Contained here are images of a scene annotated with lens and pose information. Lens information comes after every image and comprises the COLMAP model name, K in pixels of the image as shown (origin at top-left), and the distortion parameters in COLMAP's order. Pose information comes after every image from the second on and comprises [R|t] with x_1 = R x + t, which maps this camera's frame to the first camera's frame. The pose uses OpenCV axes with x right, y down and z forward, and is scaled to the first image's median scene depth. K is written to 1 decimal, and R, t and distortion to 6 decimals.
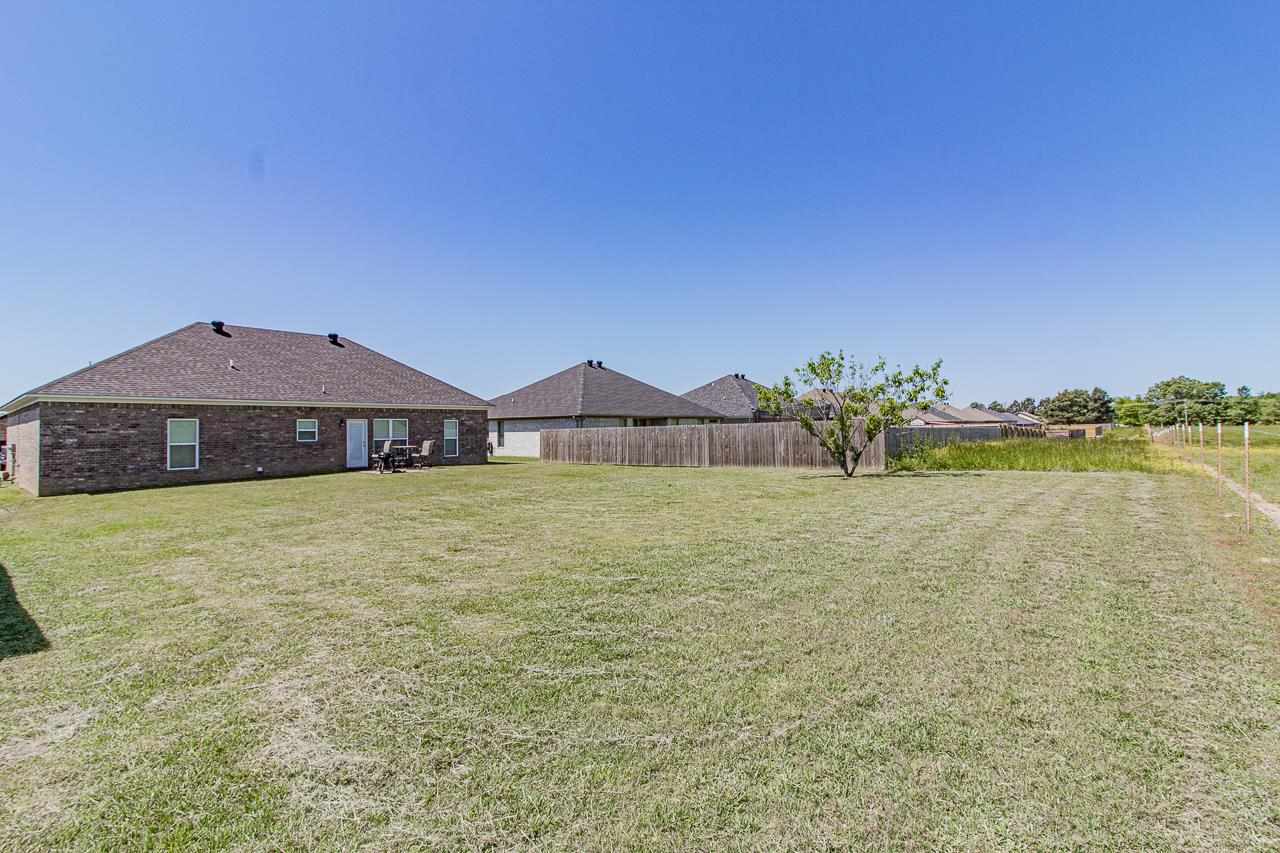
lens RADIAL K [[587.6, 0, 646.3], [0, 587.6, 411.1], [0, 0, 1]] dist [0.003077, 0.000937]
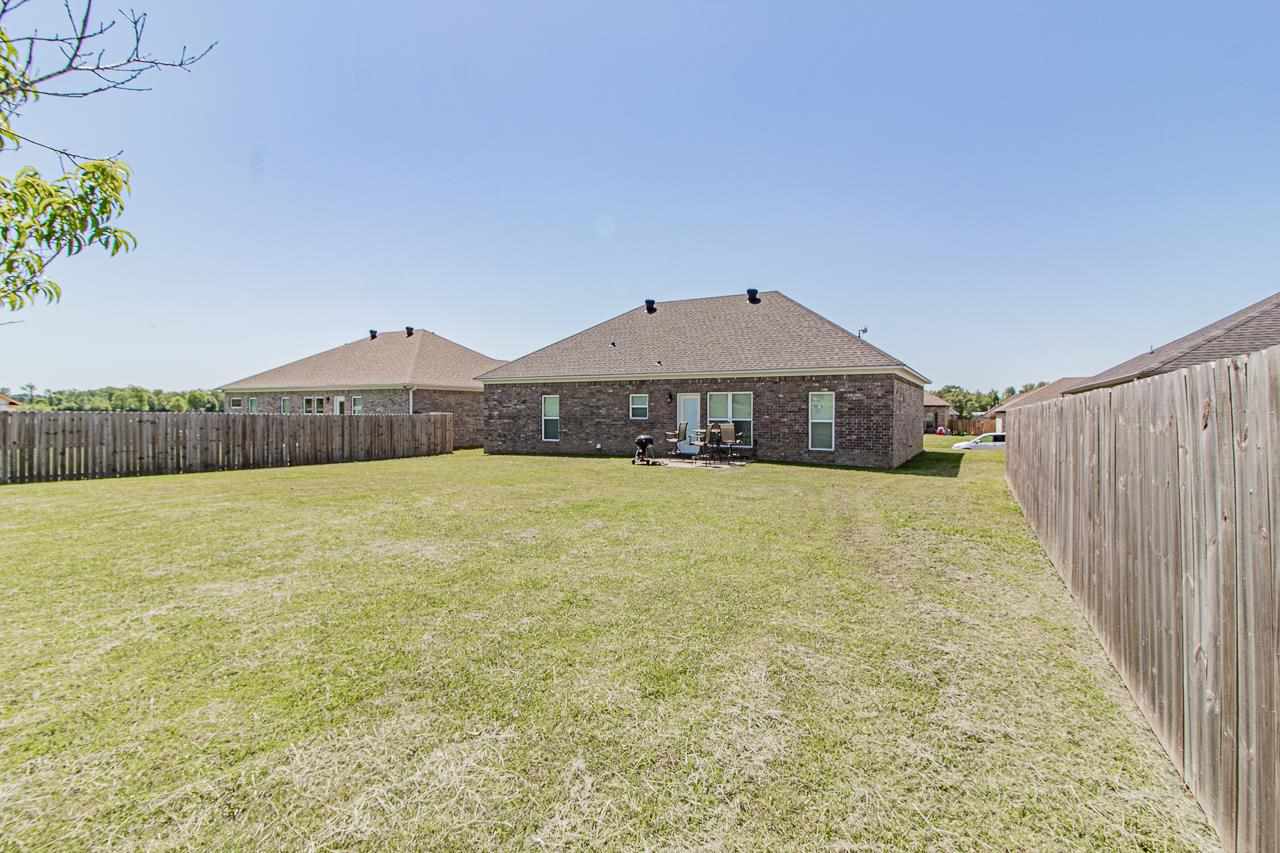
lens RADIAL K [[587.6, 0, 646.3], [0, 587.6, 411.1], [0, 0, 1]] dist [0.003077, 0.000937]
pose [[0.186604, 0.014895, -0.982322, 0.307489], [0.025034, 0.999488, 0.019911, 0.022749], [0.982116, -0.028307, 0.186136, 0.879785]]
